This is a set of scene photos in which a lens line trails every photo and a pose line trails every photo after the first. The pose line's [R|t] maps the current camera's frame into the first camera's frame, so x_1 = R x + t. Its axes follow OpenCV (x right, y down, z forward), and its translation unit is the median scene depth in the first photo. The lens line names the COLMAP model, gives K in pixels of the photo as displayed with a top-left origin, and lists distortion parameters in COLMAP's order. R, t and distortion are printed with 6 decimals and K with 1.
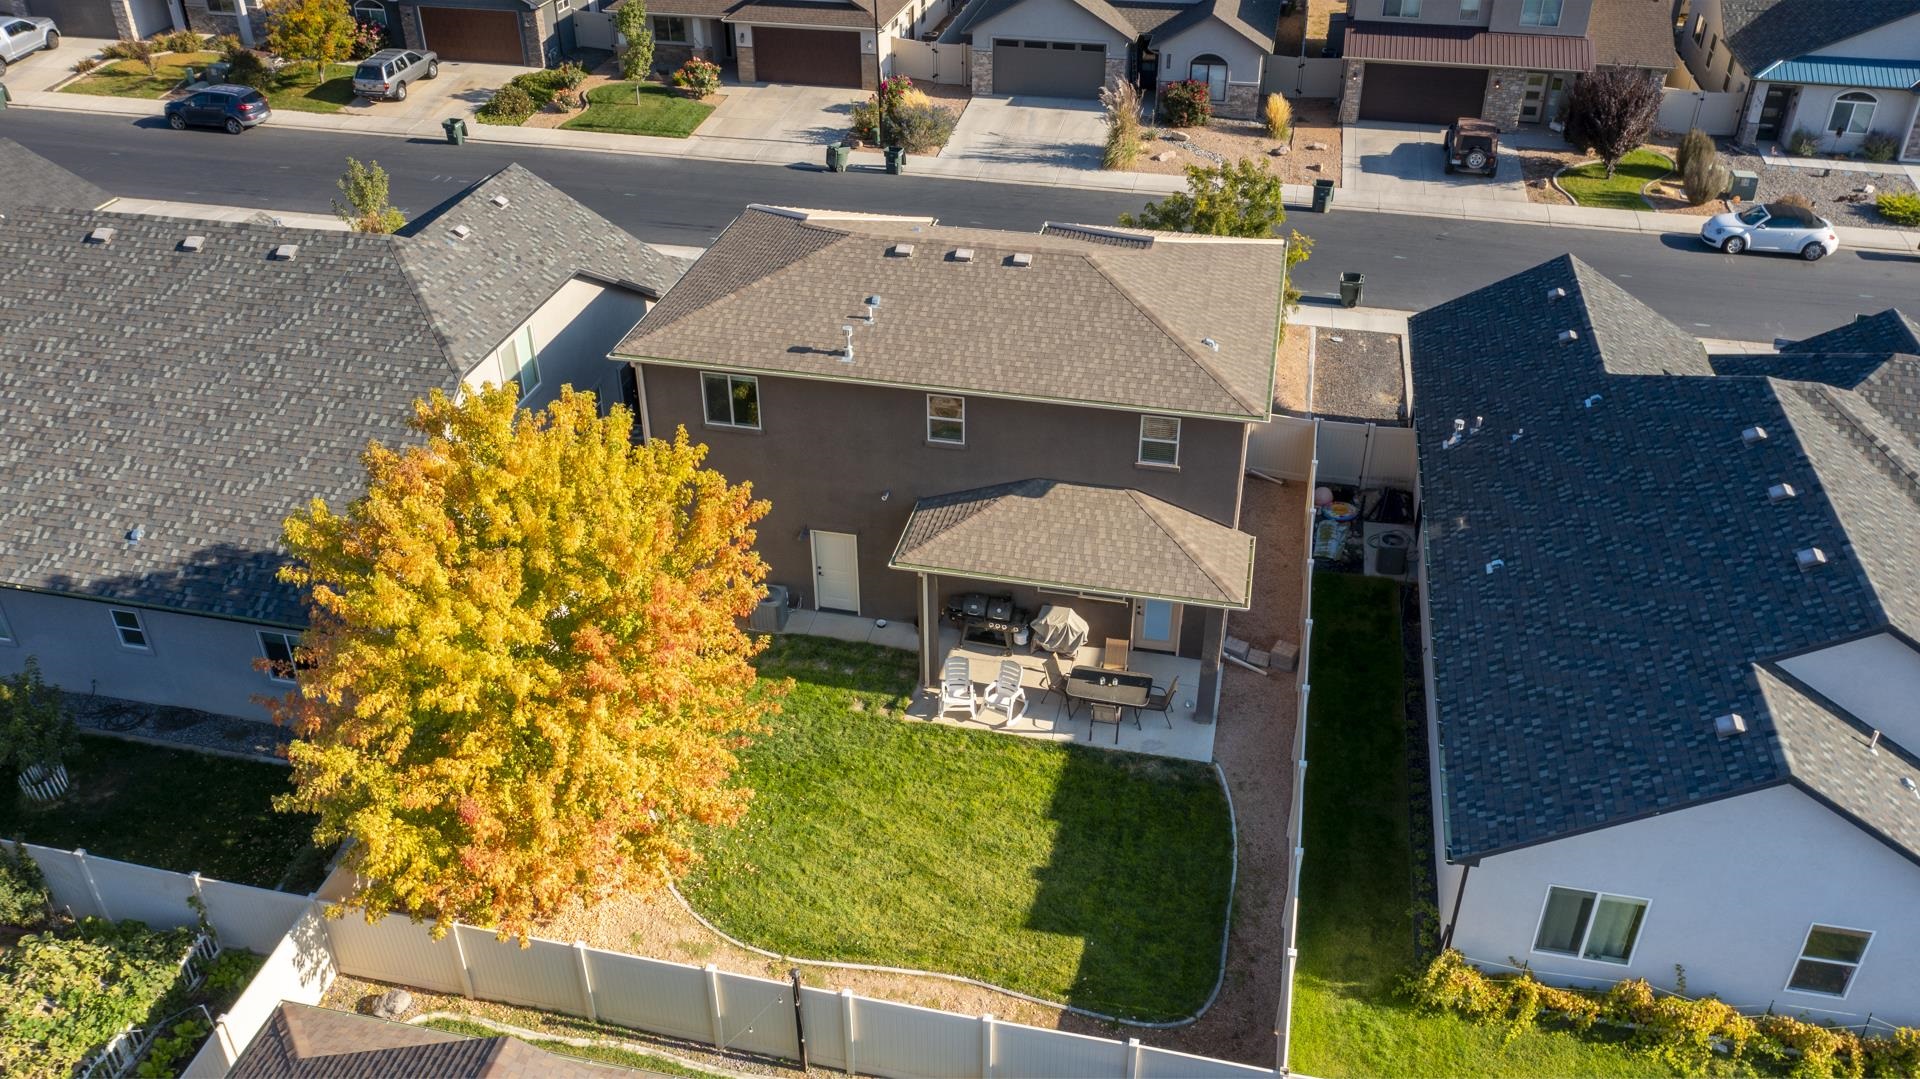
lens RADIAL K [[1504.3, 0, 966.7], [0, 1504.3, 521.0], [0, 0, 1]] dist [-0.015553, -0.000734]
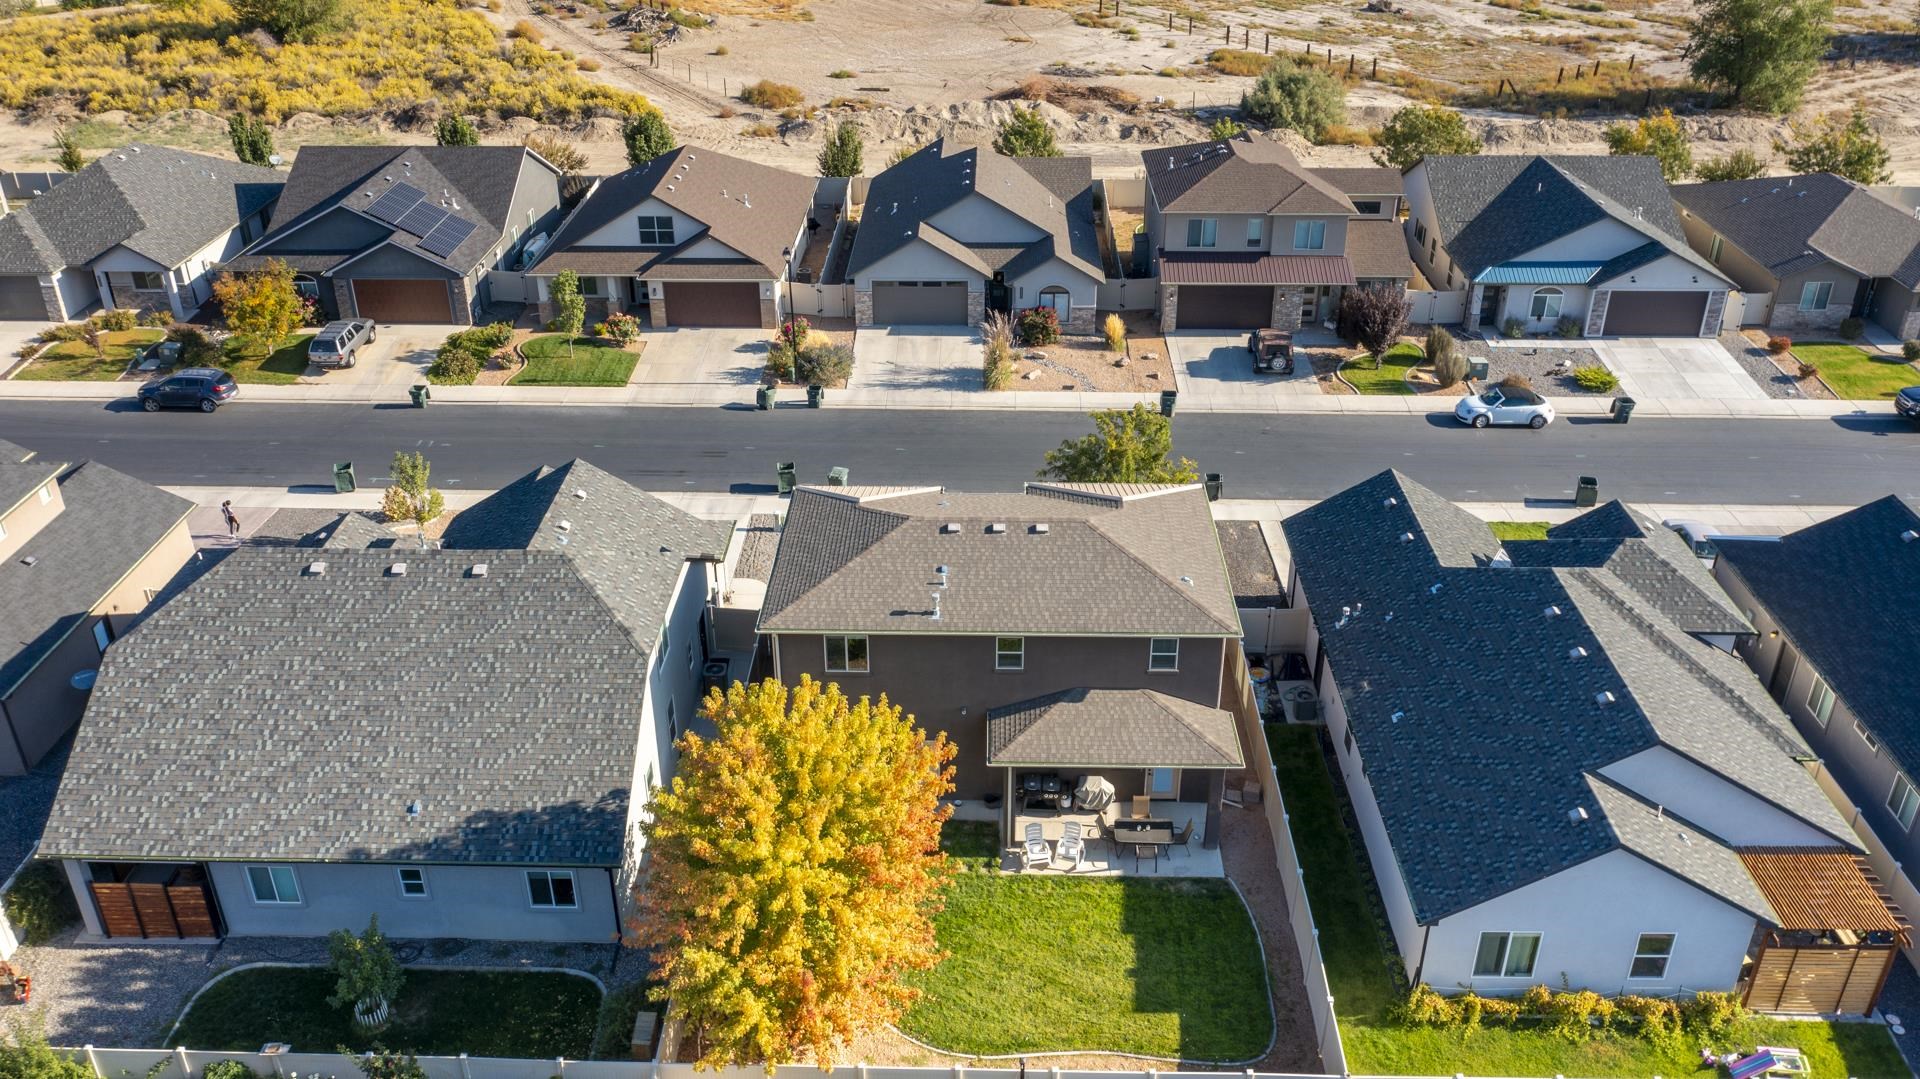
lens RADIAL K [[1504.3, 0, 957.9], [0, 1504.3, 533.0], [0, 0, 1]] dist [-0.015553, -0.000734]
pose [[0.981704, -0.091877, 0.166783, -0.275891], [0.102288, 0.993237, -0.054923, -0.103868], [-0.160609, 0.070978, 0.984463, -0.356080]]
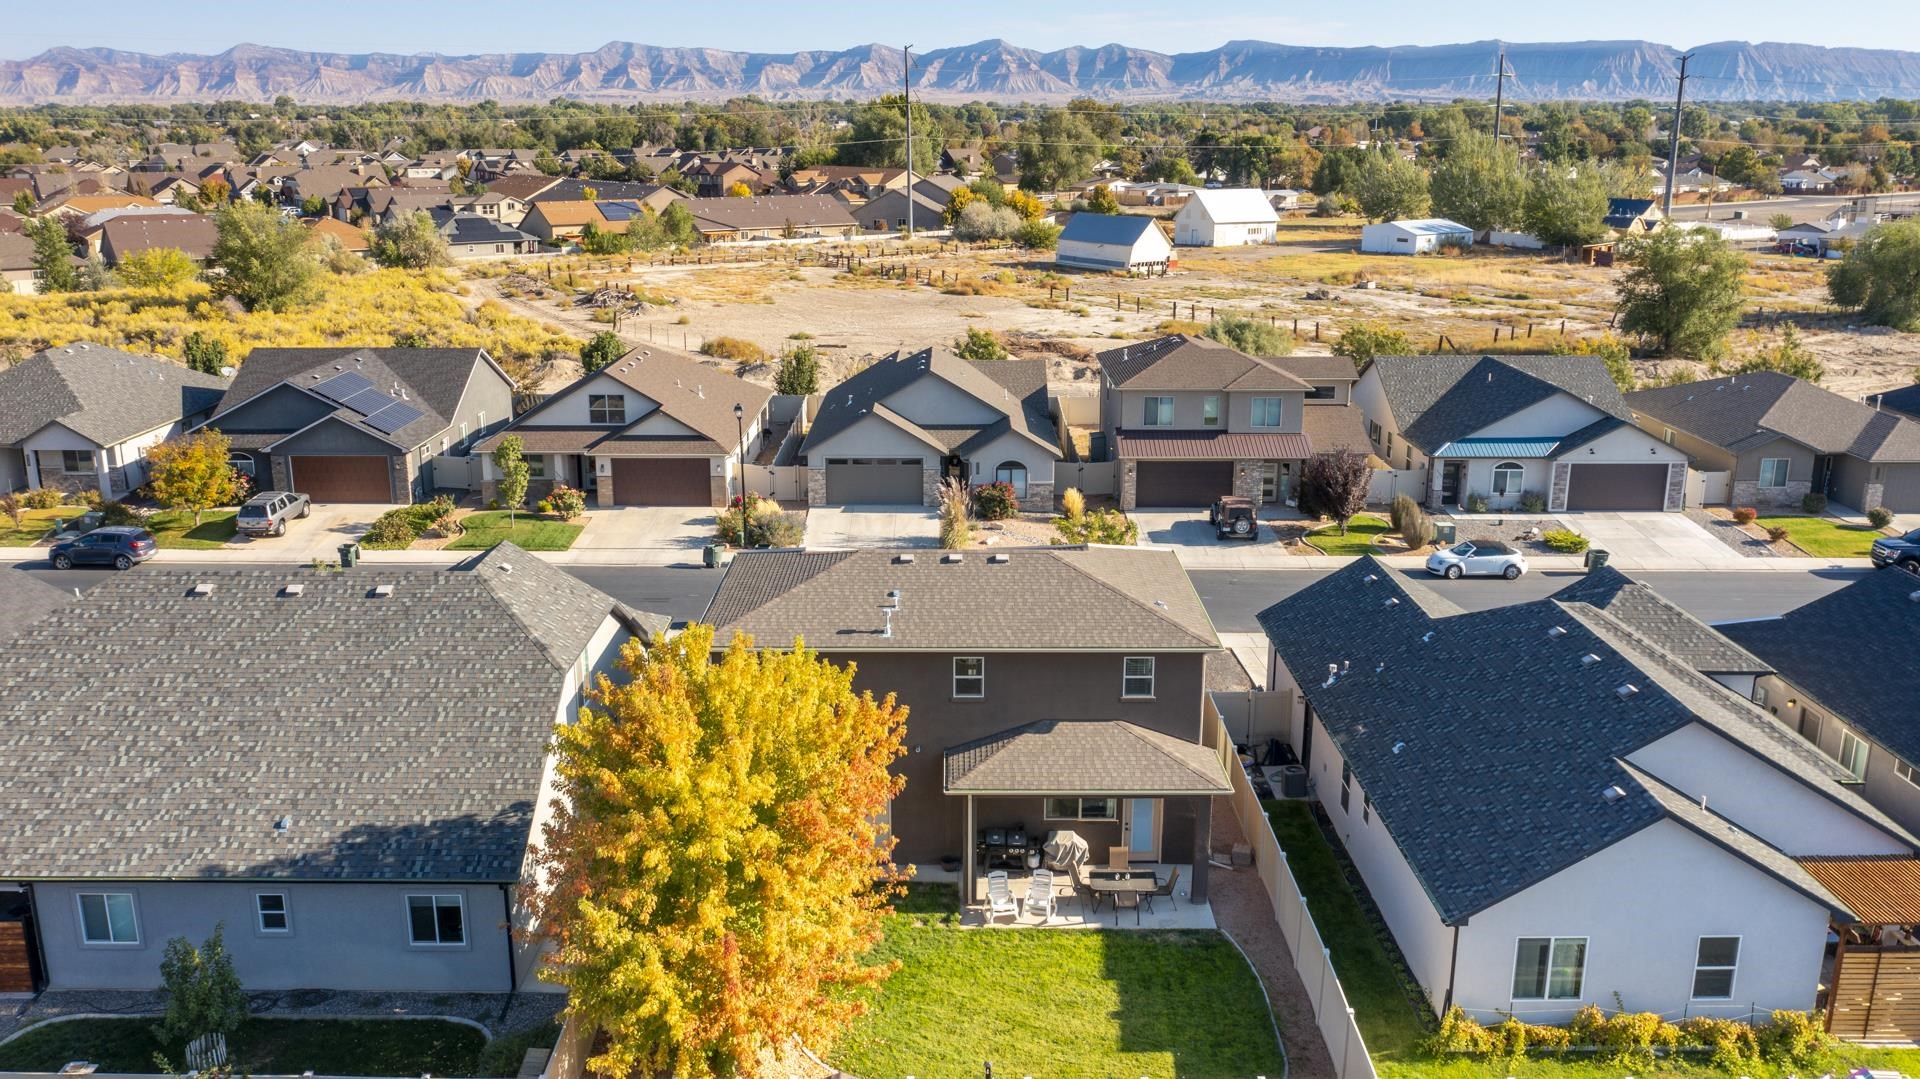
lens RADIAL K [[1504.3, 0, 957.2], [0, 1504.3, 541.0], [0, 0, 1]] dist [-0.015553, -0.000734]
pose [[0.976224, -0.052698, 0.210261, -0.274808], [0.112618, 0.952113, -0.284248, 0.175691], [-0.185213, 0.301169, 0.935411, -0.200576]]
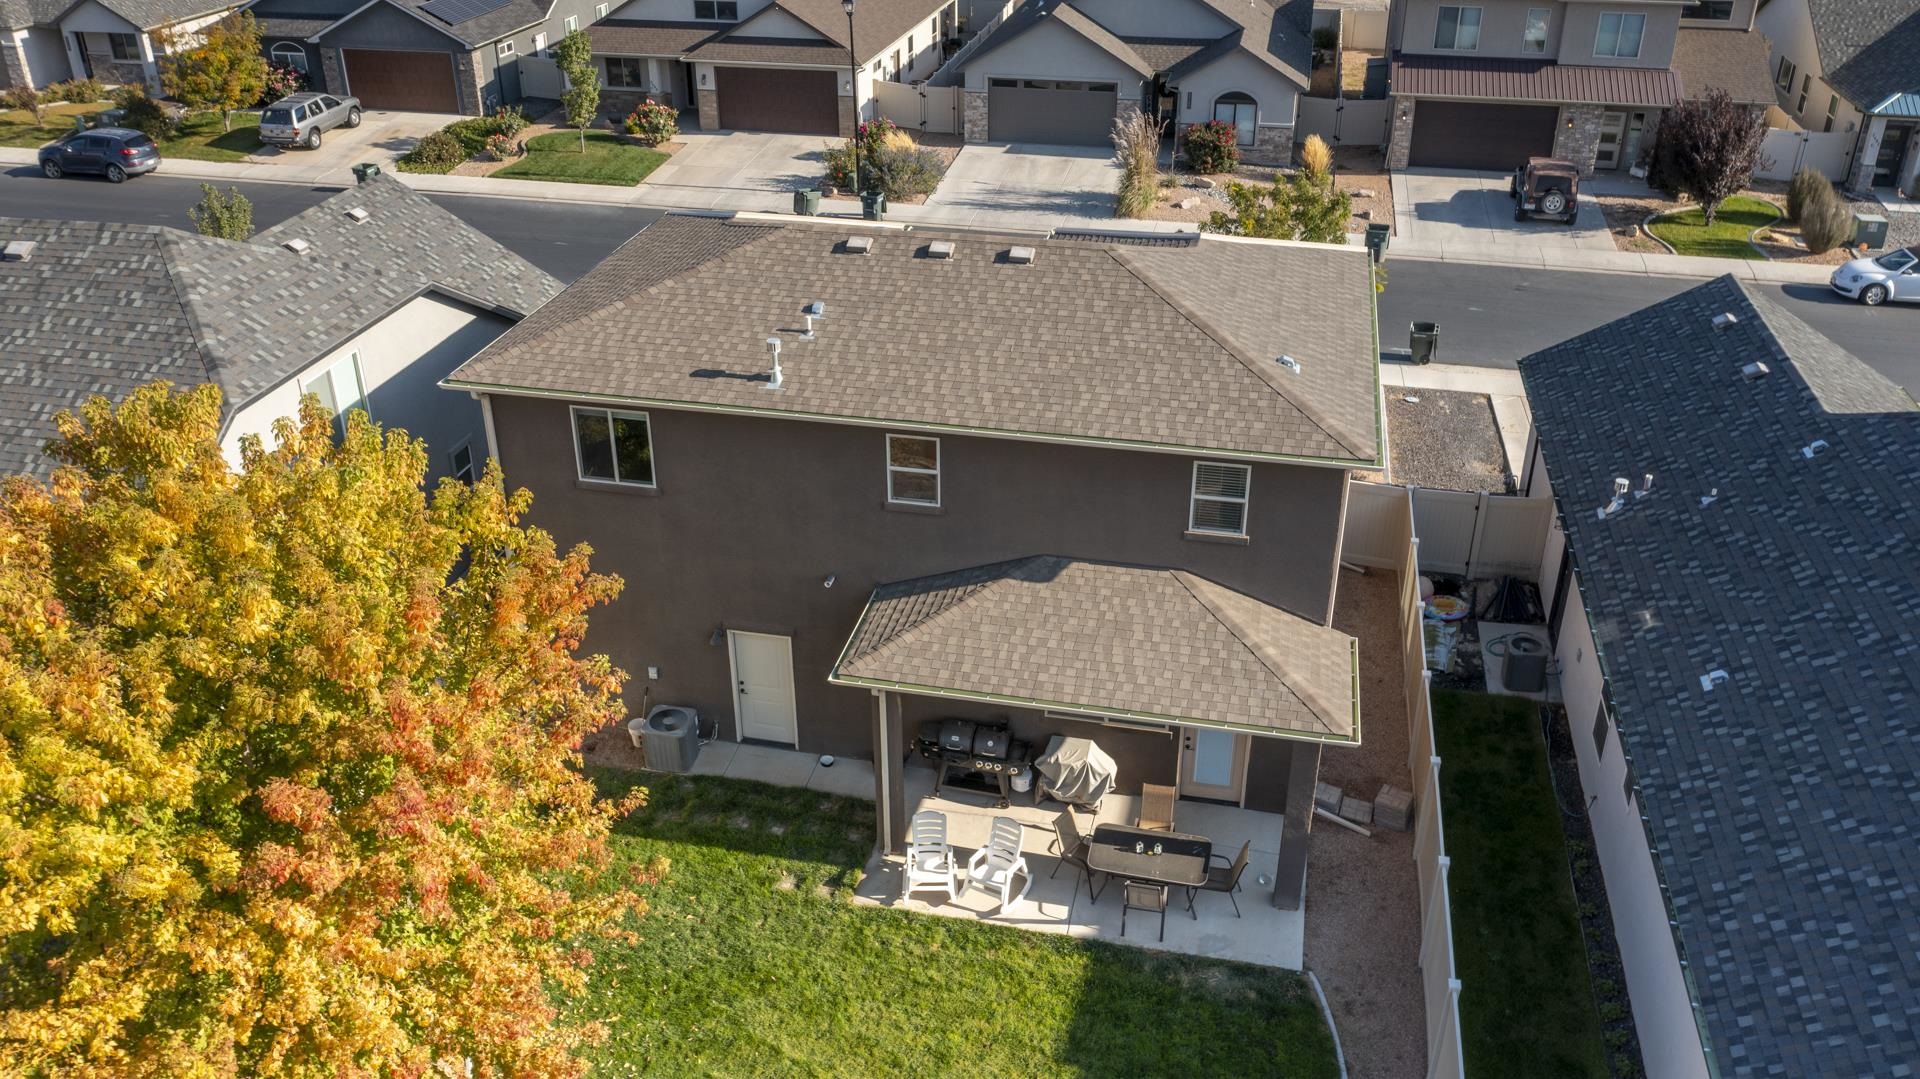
lens RADIAL K [[1504.3, 0, 966.1], [0, 1504.3, 535.9], [0, 0, 1]] dist [-0.015553, -0.000734]
pose [[0.999999, -0.000335, -0.001032, 0.011153], [0.000265, 0.997737, -0.067235, 0.009846], [0.001052, 0.067235, 0.997737, 0.295039]]
